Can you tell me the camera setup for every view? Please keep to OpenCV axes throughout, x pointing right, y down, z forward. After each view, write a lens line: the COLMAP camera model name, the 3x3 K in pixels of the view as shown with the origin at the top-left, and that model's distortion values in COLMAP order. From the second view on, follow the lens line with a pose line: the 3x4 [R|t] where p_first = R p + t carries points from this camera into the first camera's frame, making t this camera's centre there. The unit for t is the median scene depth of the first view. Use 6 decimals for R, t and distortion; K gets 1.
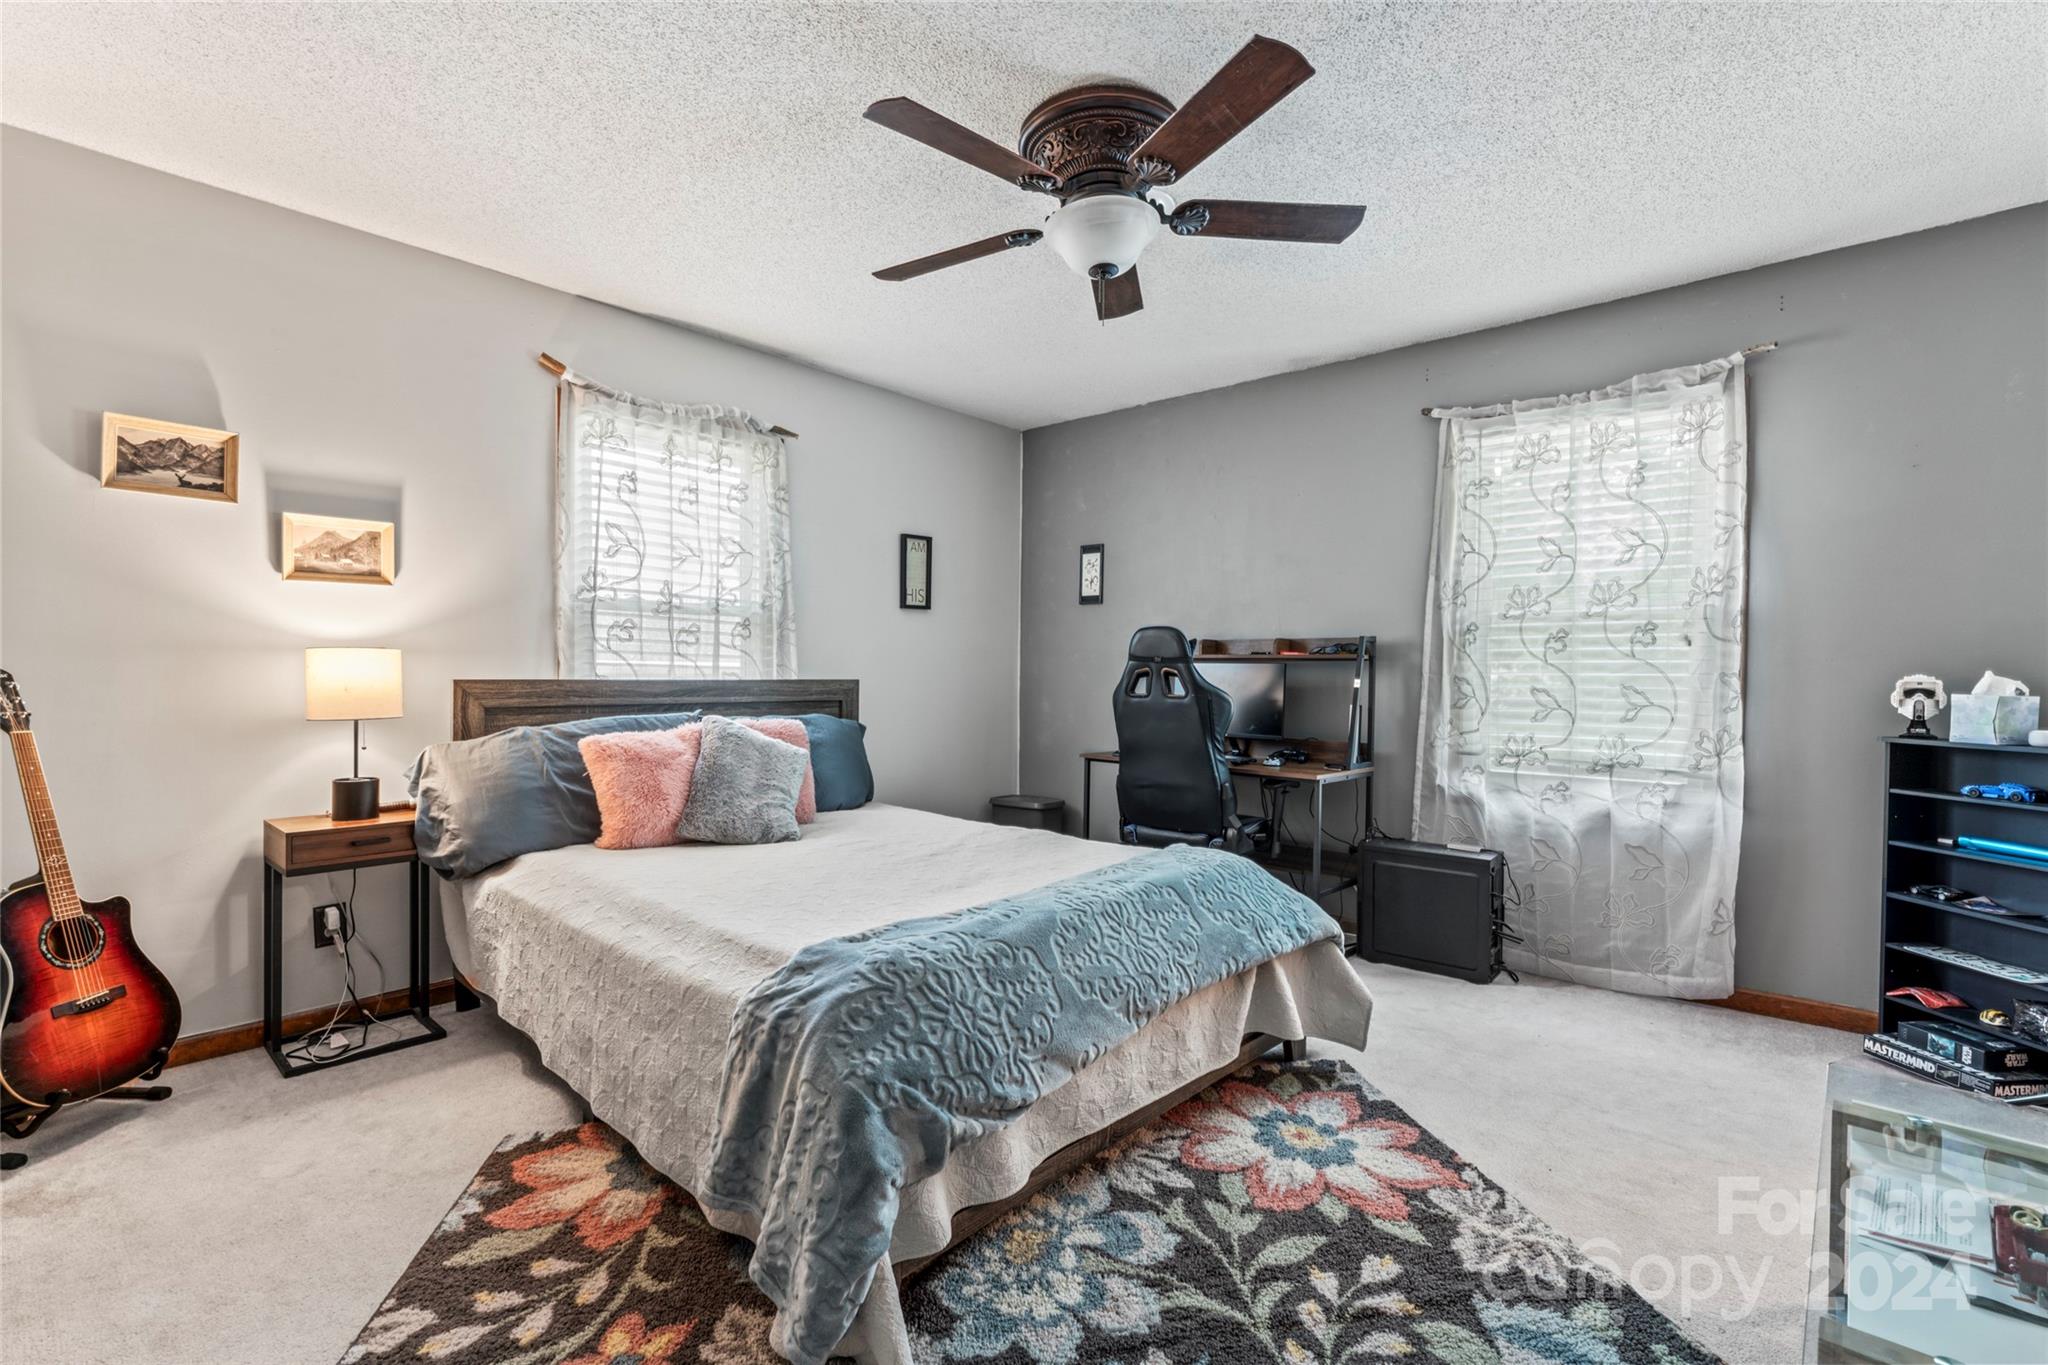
lens RADIAL K [[915.7, 0, 1024.0], [0, 915.7, 682.5], [0, 0, 1]] dist [0.001878, 0.000257]
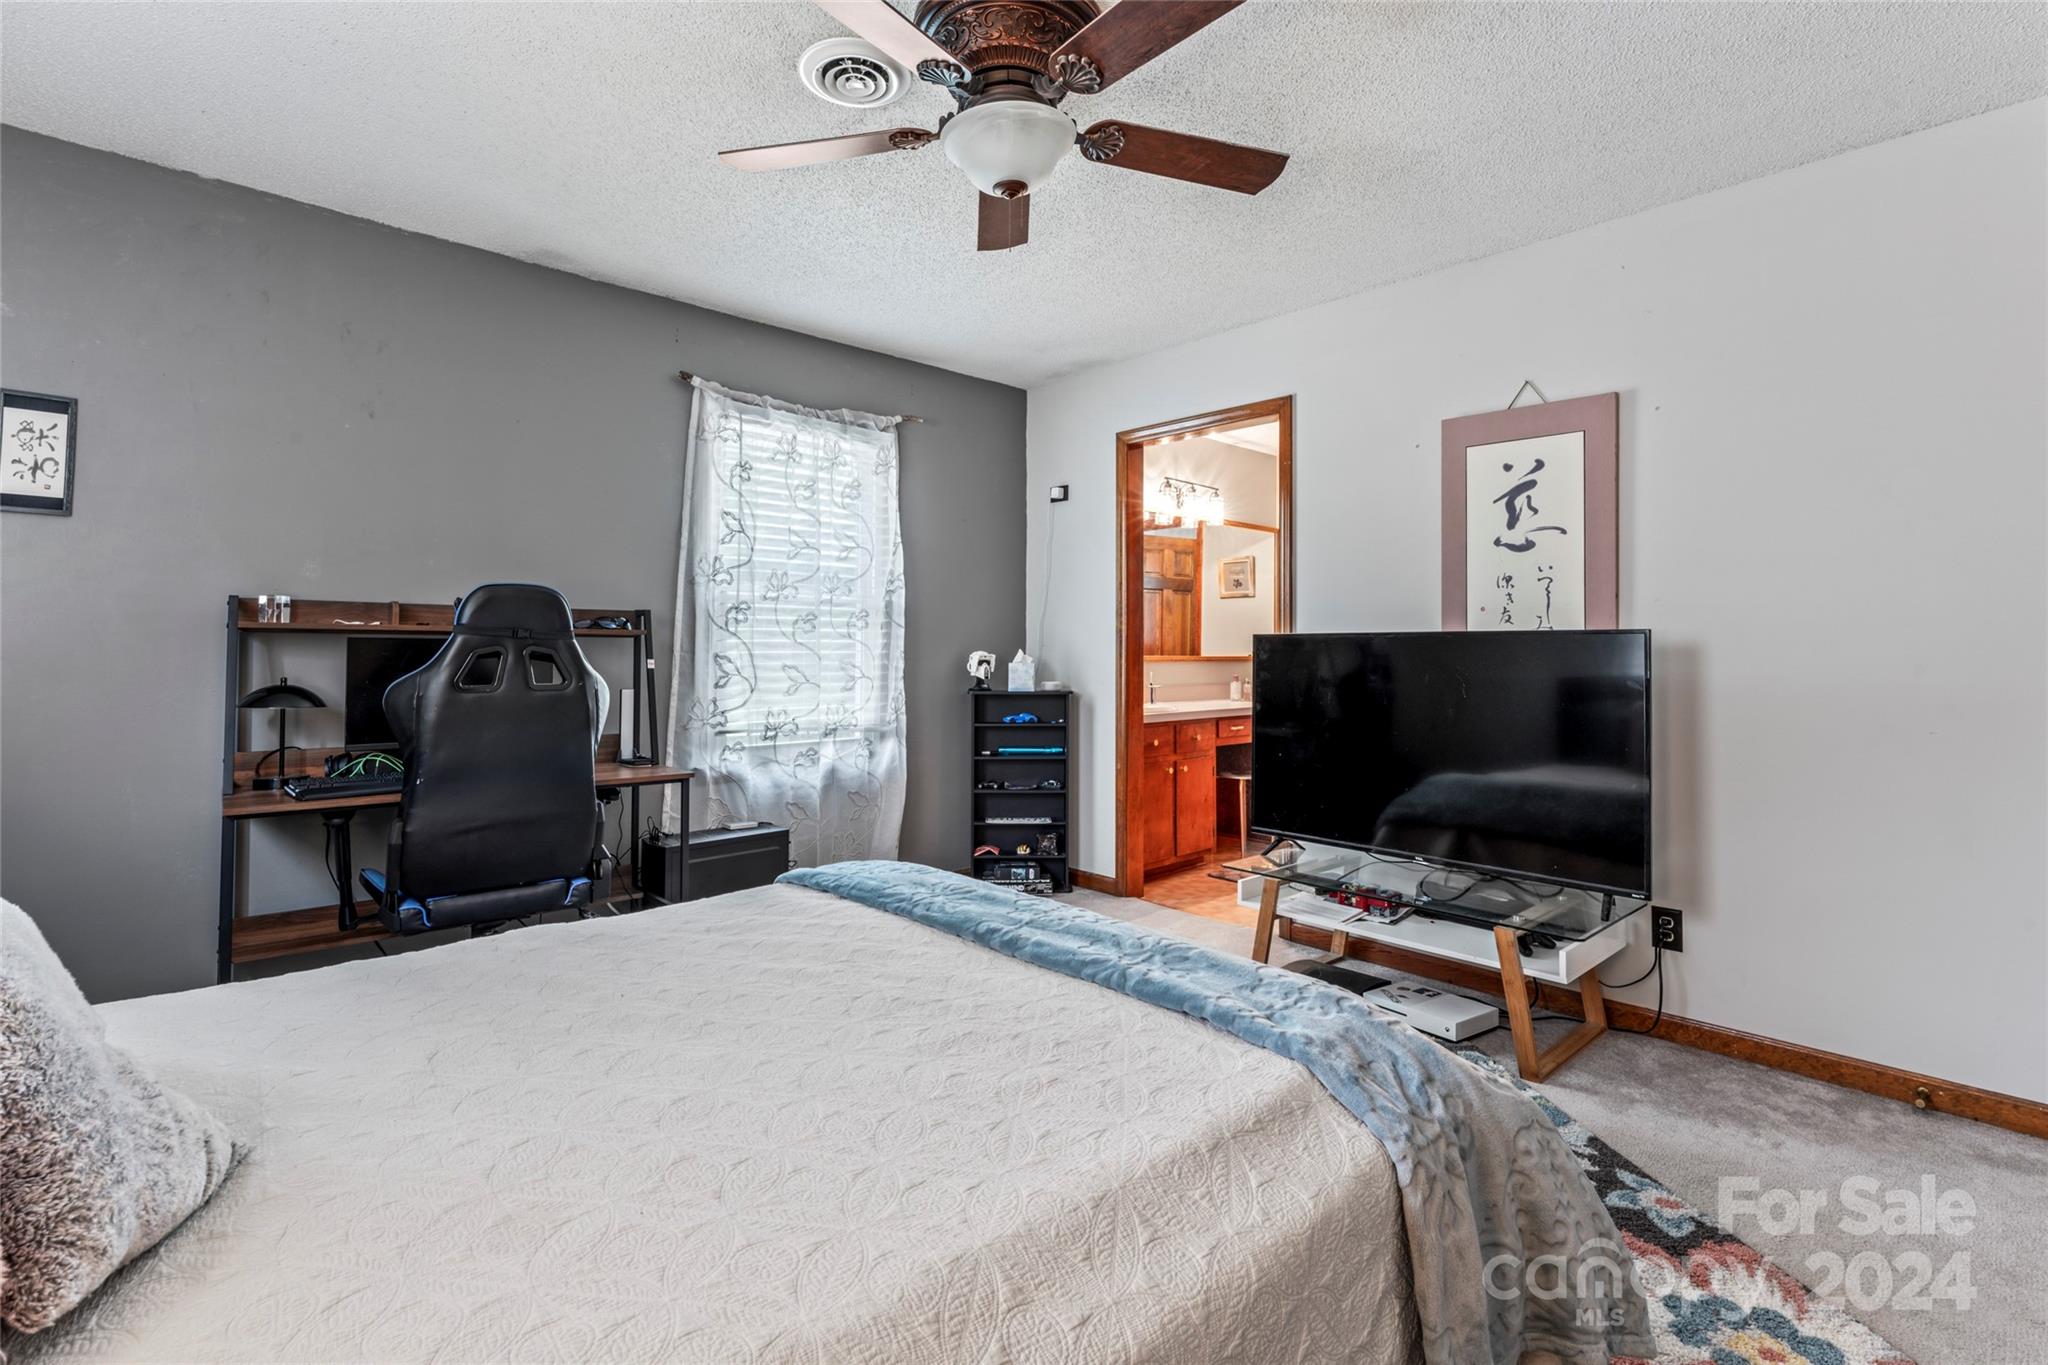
lens RADIAL K [[909.4, 0, 1023.5], [0, 909.4, 635.3], [0, 0, 1]] dist [0.000539, 0.000067]
pose [[0.124248, 0.013149, 0.992164, -0.513625], [0.012191, 0.999816, -0.014777, -0.010388], [-0.992176, 0.013932, 0.124065, 0.621373]]
